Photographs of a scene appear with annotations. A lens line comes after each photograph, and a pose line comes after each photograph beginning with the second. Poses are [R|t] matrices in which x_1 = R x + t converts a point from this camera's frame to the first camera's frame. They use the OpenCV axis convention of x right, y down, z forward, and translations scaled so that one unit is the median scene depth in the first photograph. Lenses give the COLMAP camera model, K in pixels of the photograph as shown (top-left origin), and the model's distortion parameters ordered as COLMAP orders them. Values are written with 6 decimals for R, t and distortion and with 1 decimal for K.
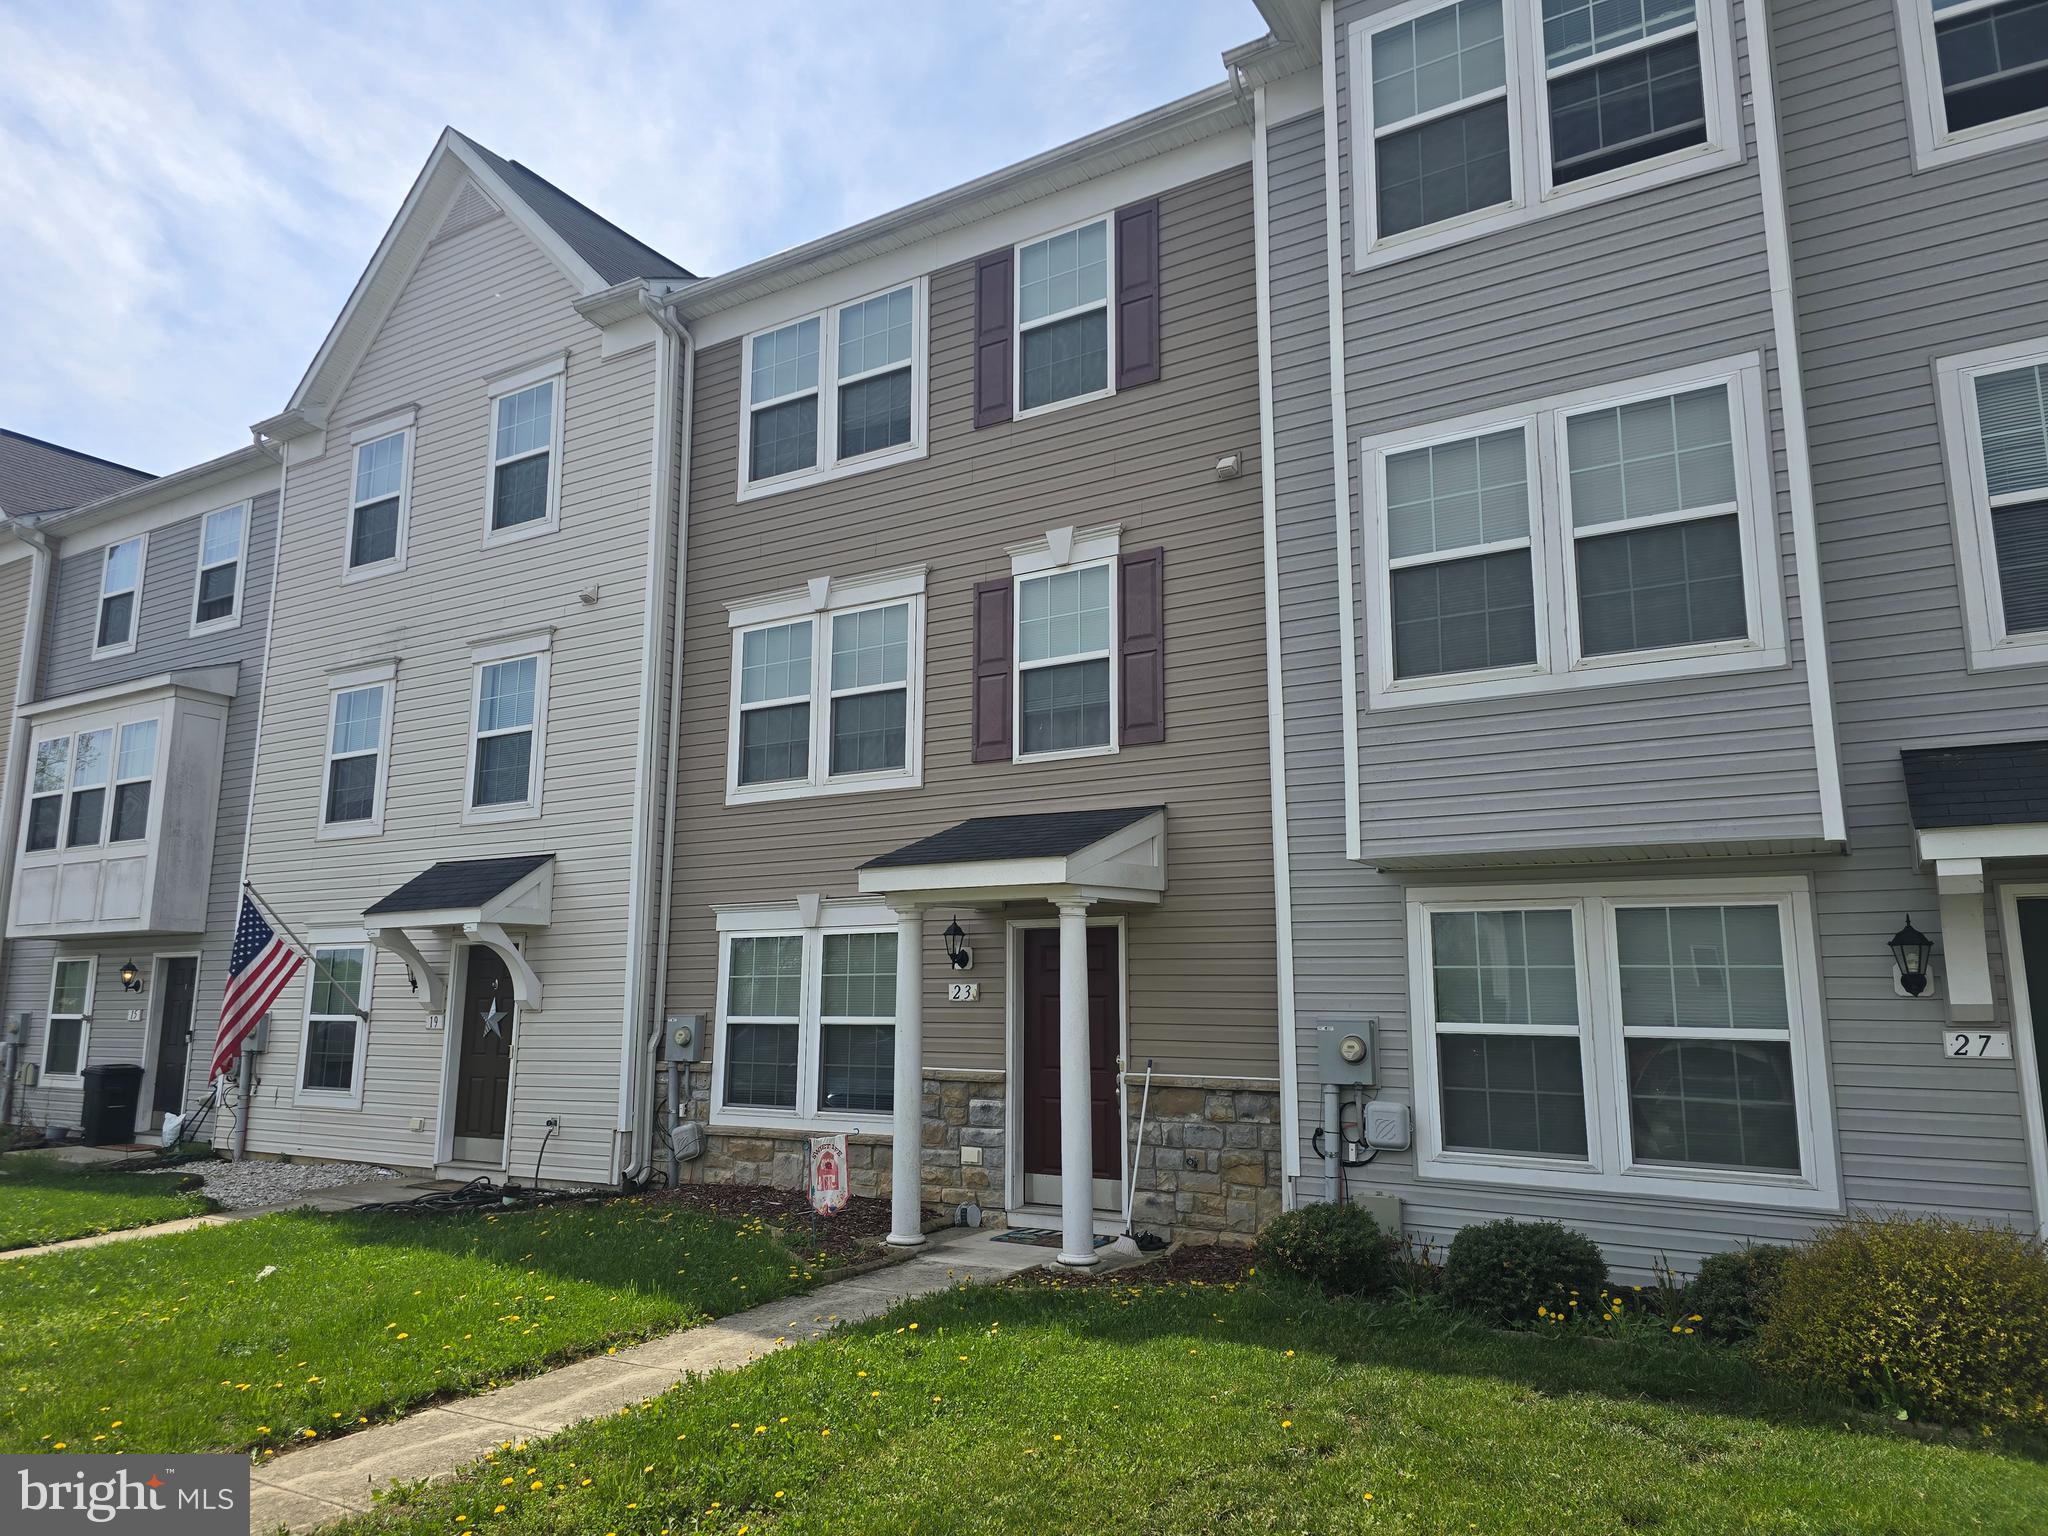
lens RADIAL K [[1365.3, 0, 1024.0], [0, 1365.3, 768.0], [0, 0, 1]] dist [0.055781, -0.055809]
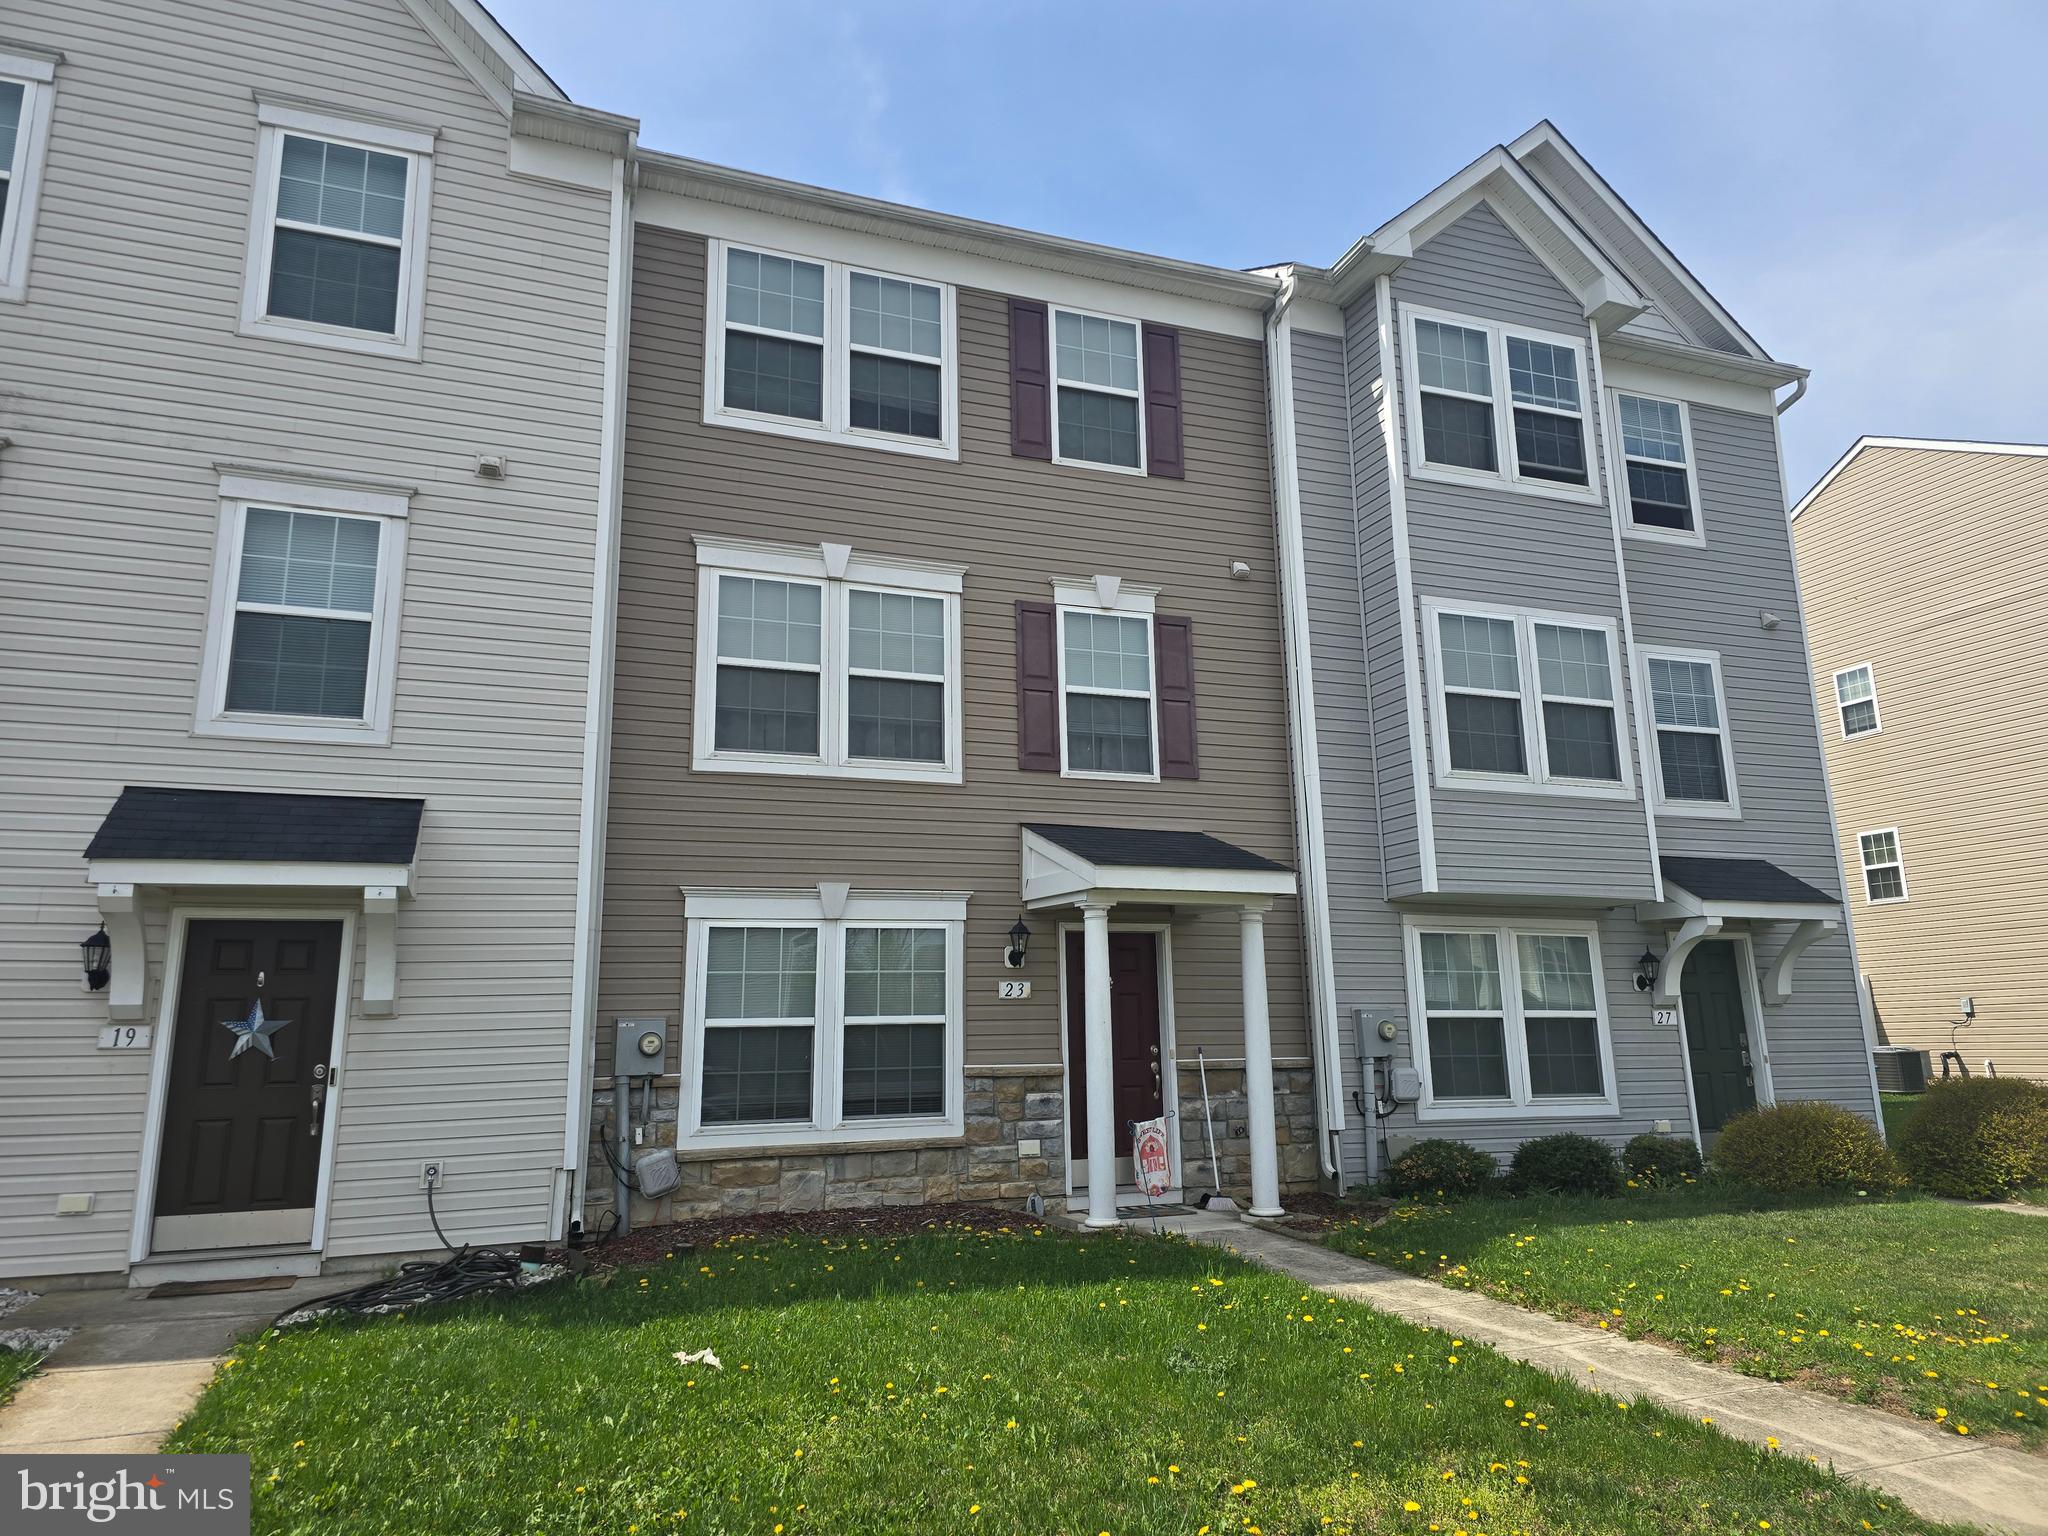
lens RADIAL K [[1359.0, 0, 1013.9], [0, 1359.0, 735.4], [0, 0, 1]] dist [0.054386, -0.056395]
pose [[0.604699, 0.160018, 0.780213, -0.857567], [-0.117892, 0.986801, -0.111017, 0.086261], [-0.787680, -0.024849, 0.615583, 0.363378]]
